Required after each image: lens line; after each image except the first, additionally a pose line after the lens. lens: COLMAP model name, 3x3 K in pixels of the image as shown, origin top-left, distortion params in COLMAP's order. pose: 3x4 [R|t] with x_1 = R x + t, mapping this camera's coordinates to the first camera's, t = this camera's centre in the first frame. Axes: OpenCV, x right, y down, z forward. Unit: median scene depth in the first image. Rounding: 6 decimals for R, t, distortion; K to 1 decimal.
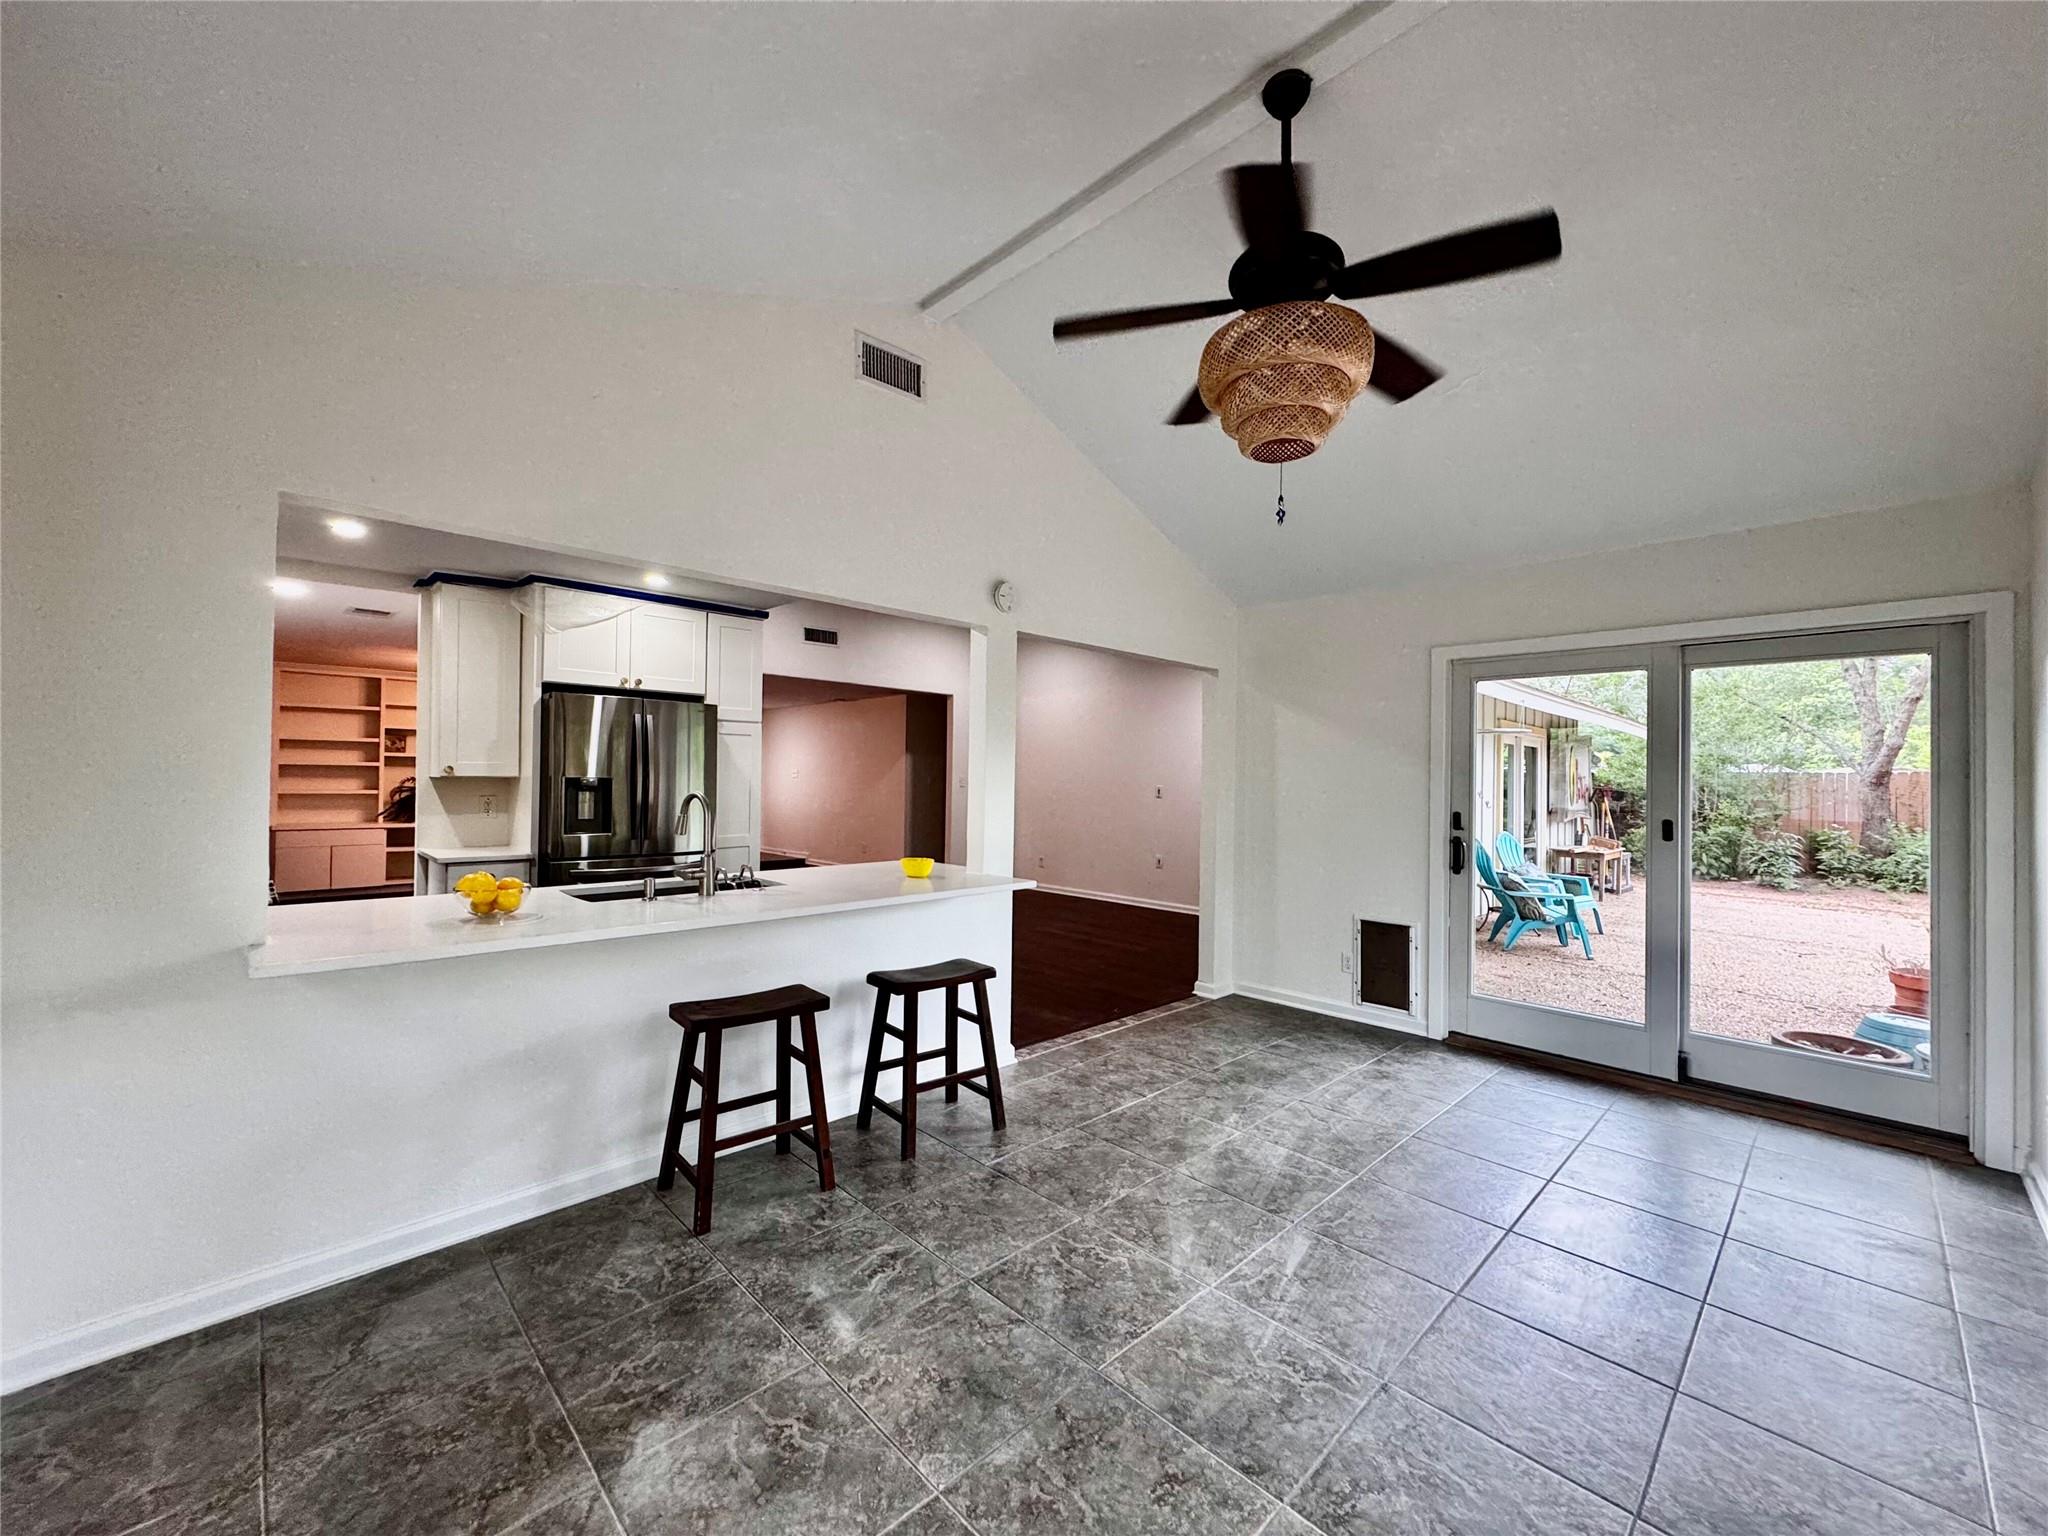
lens RADIAL K [[806.1, 0, 1024.4], [0, 806.1, 771.3], [0, 0, 1]] dist [-0.001901, 0.000408]
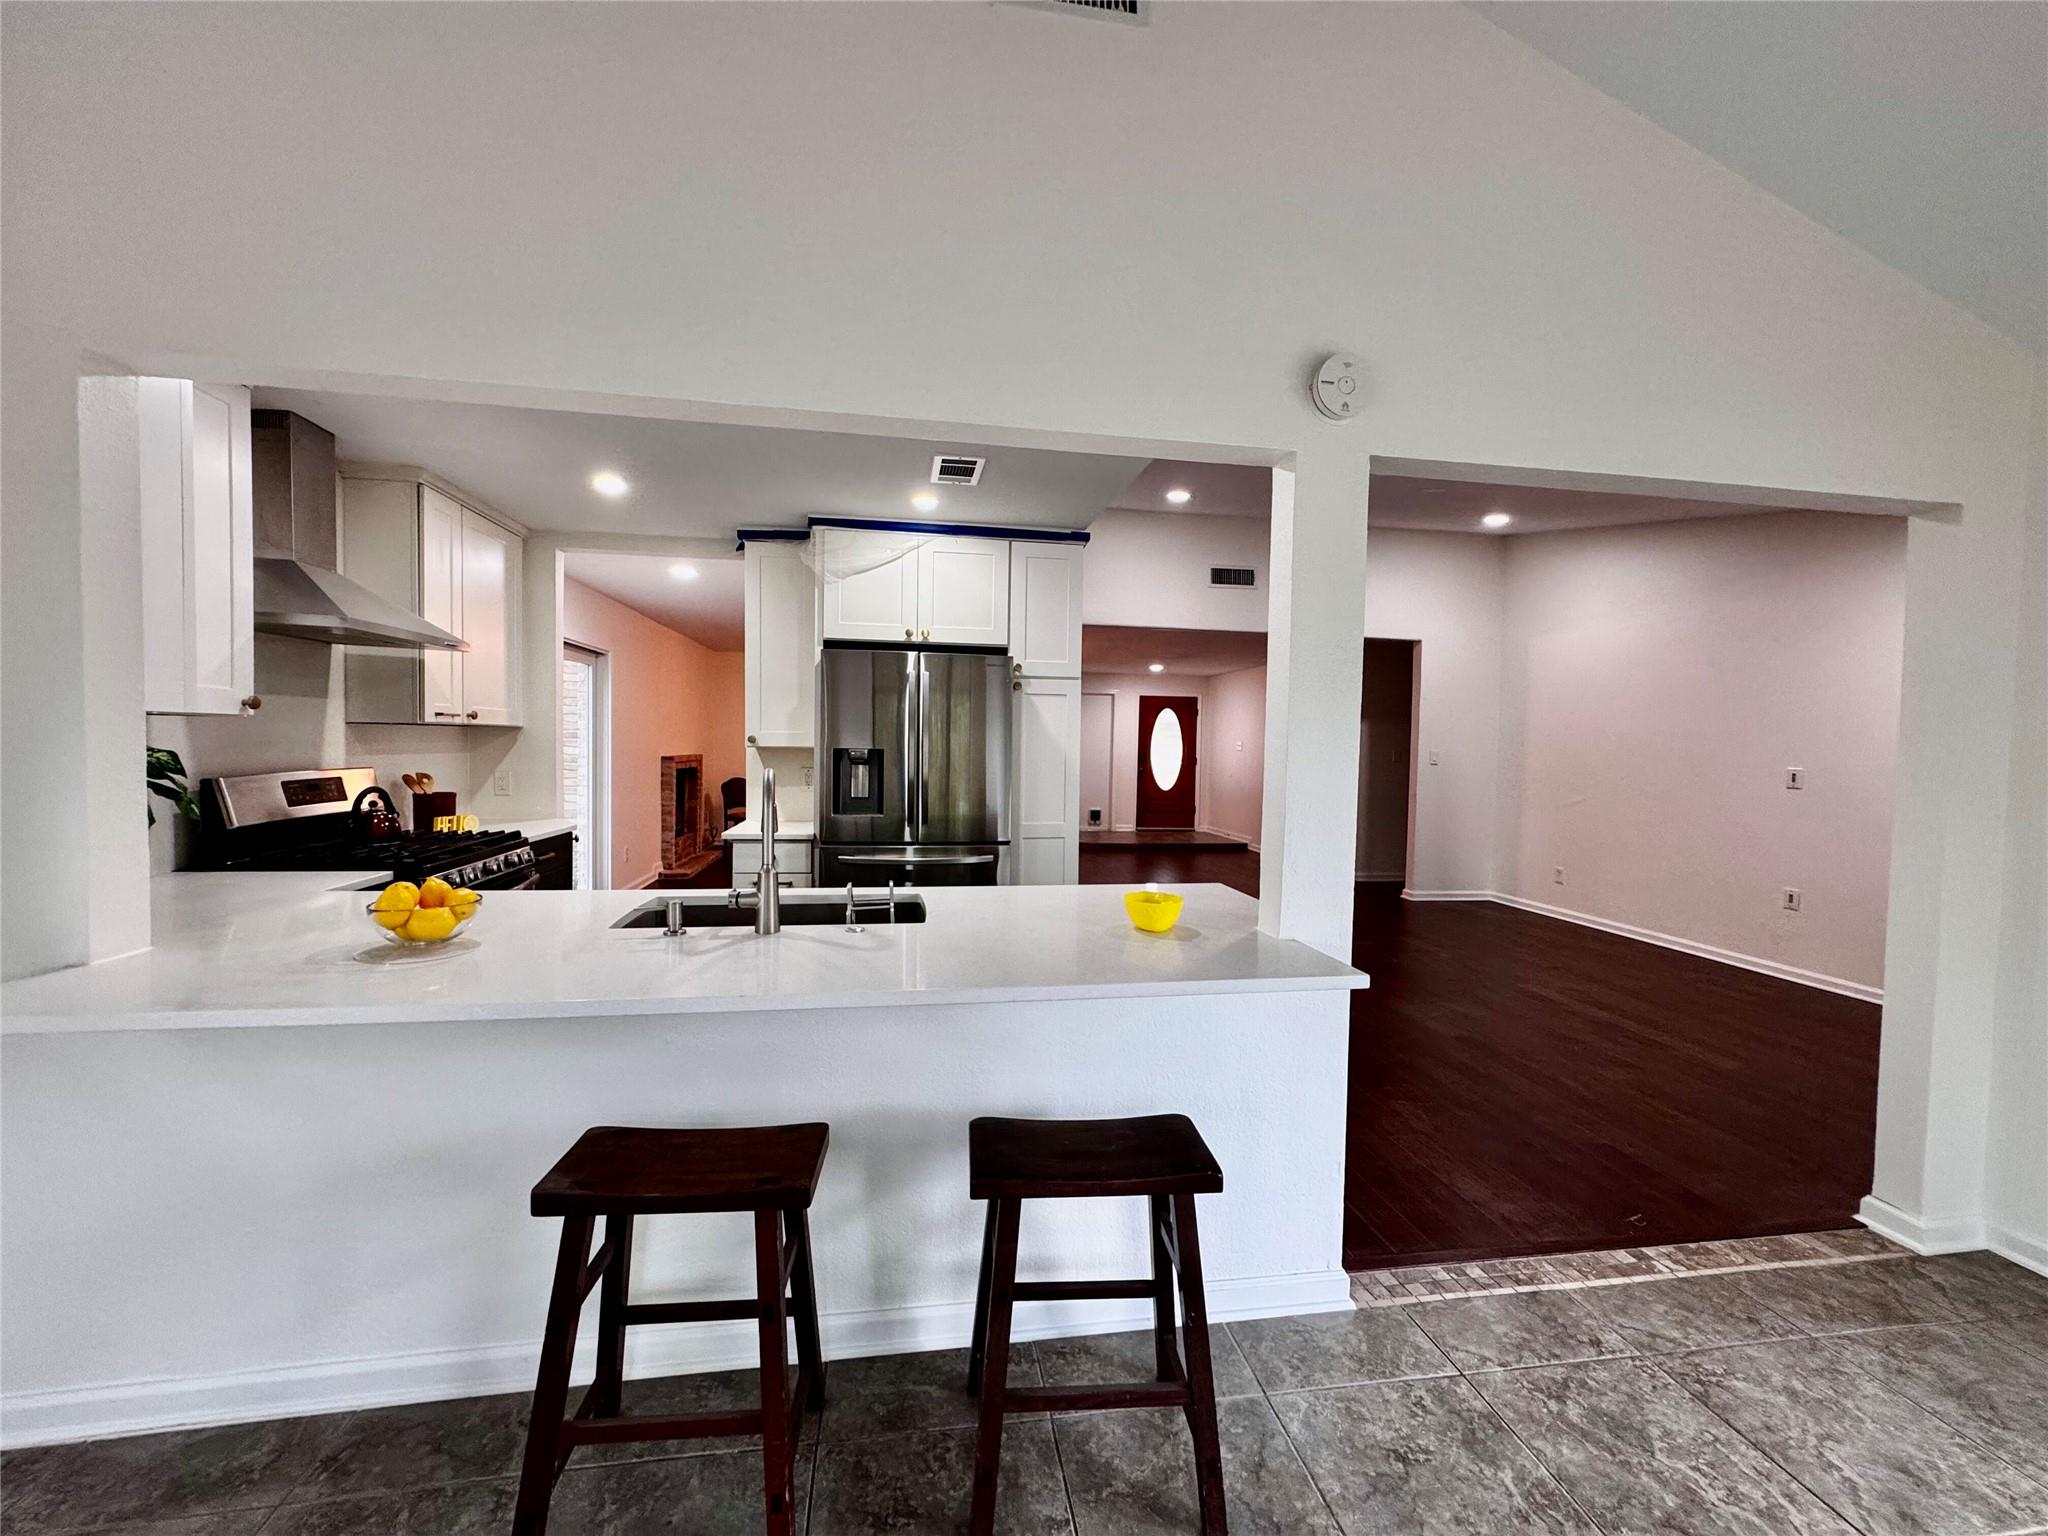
lens RADIAL K [[806.1, 0, 1022.8], [0, 806.1, 766.0], [0, 0, 1]] dist [-0.001901, 0.000408]
pose [[0.818691, 0.017951, -0.573953, 0.089727], [-0.002599, 0.999617, 0.027557, 0.003076], [0.574228, -0.021069, 0.818424, 0.401127]]
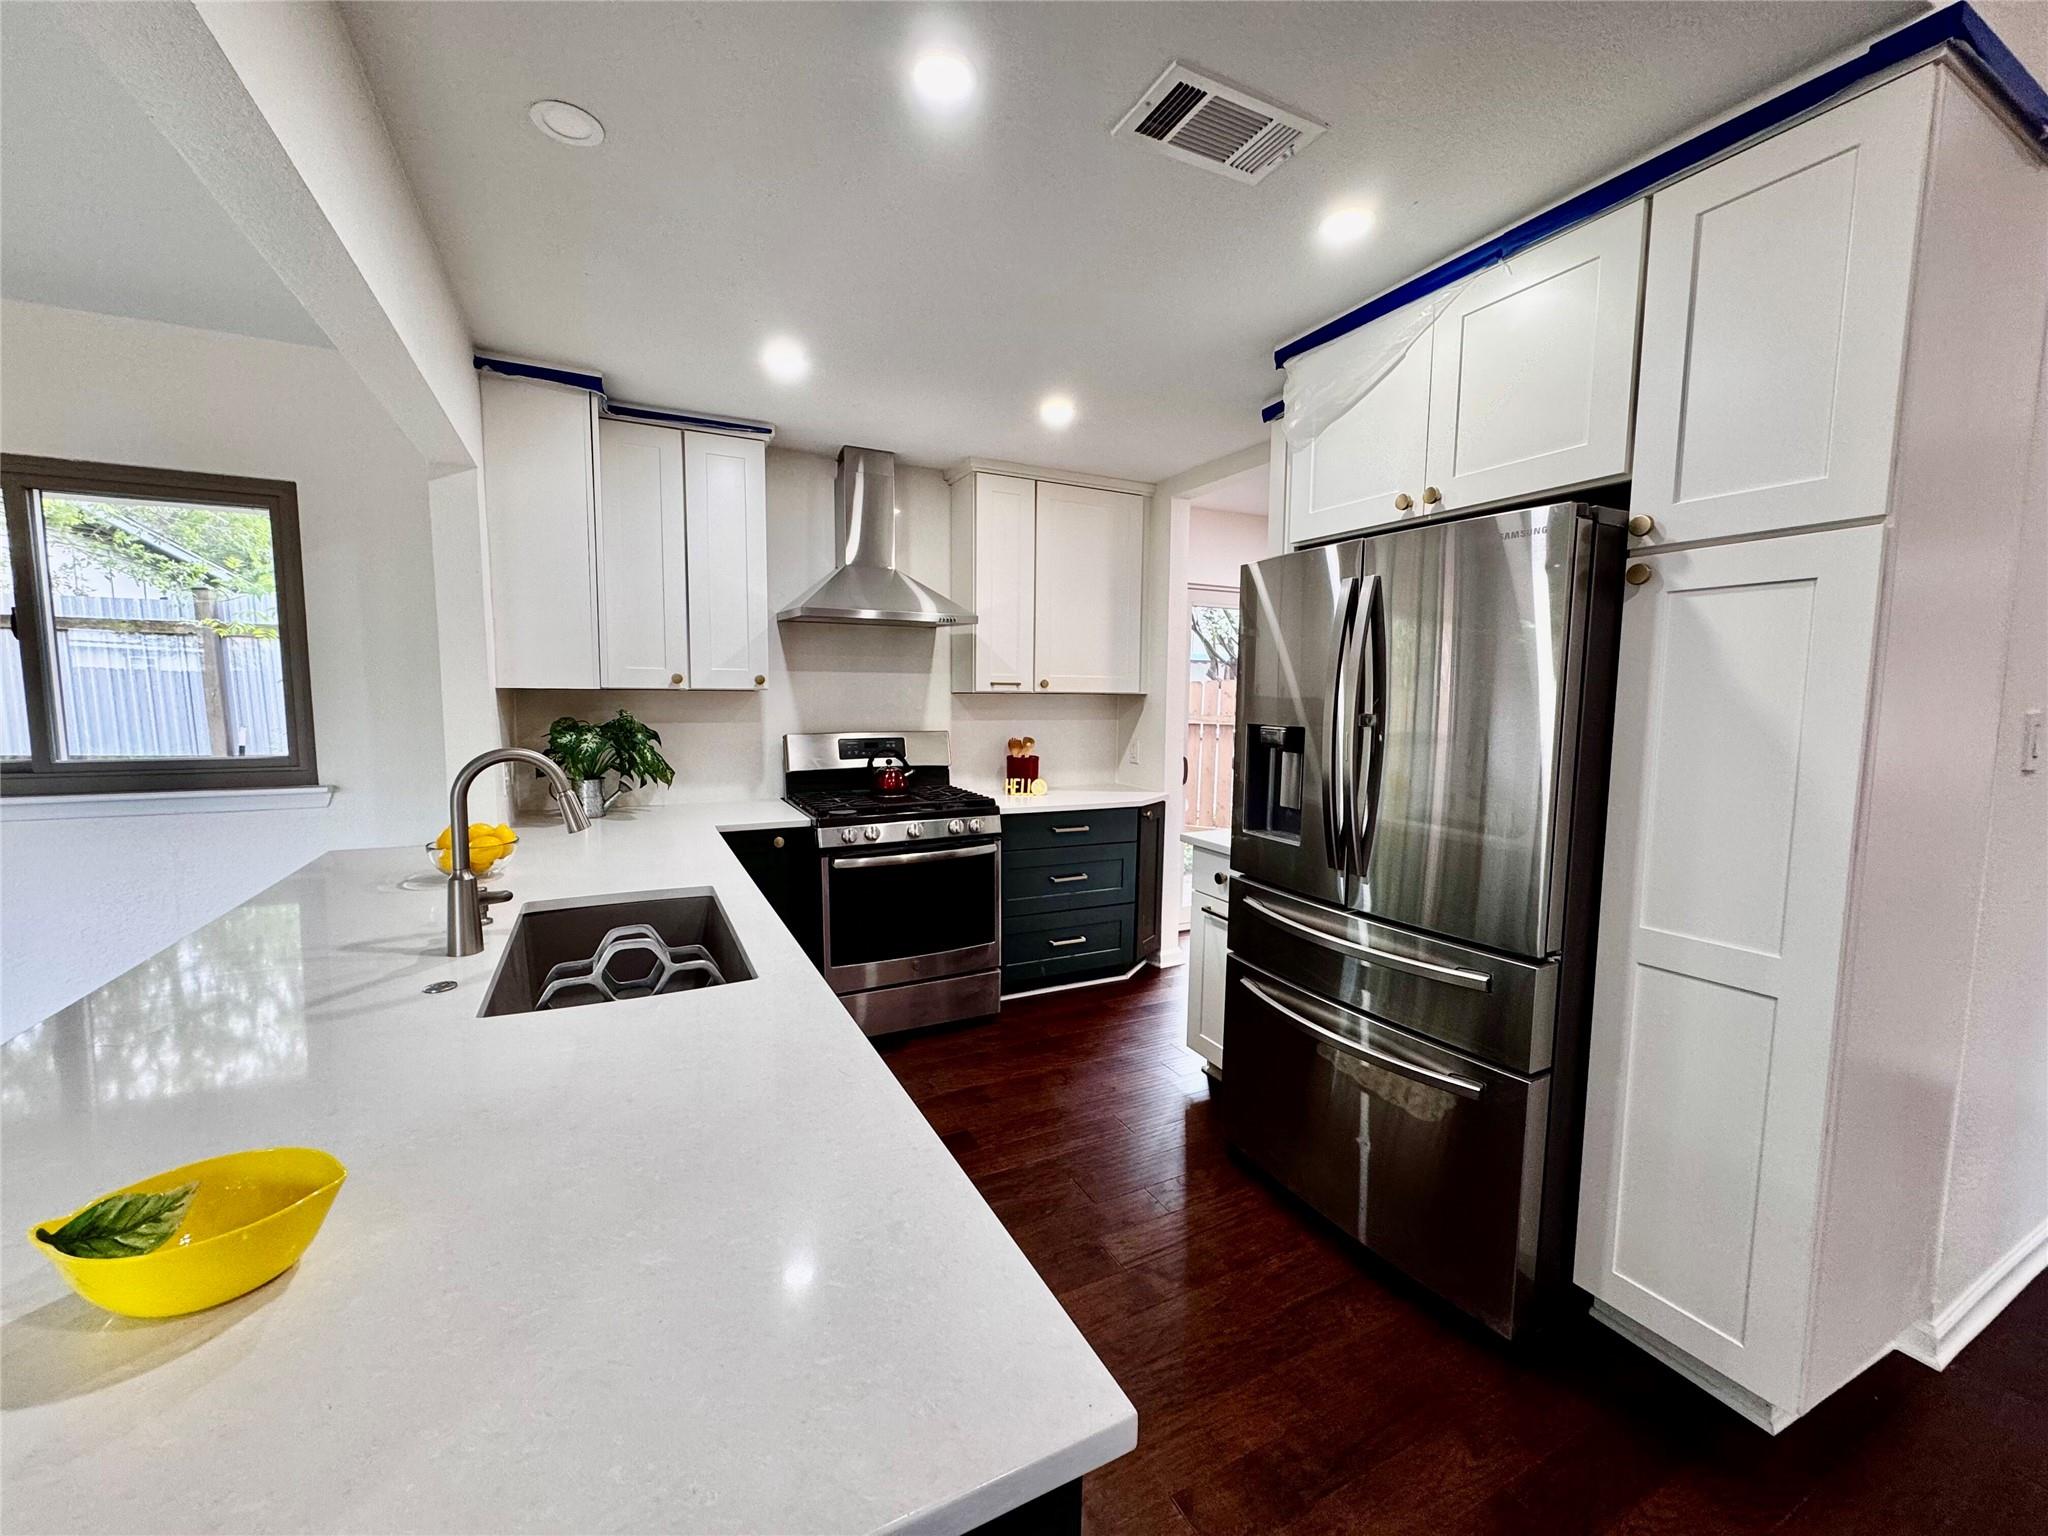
lens RADIAL K [[806.1, 0, 1015.5], [0, 806.1, 770.3], [0, 0, 1]] dist [-0.001901, 0.000408]
pose [[-0.284374, 0.073474, -0.955894, -0.015493], [-0.009719, 0.996787, 0.079509, -0.001073], [0.958664, 0.031901, -0.282746, 0.995131]]
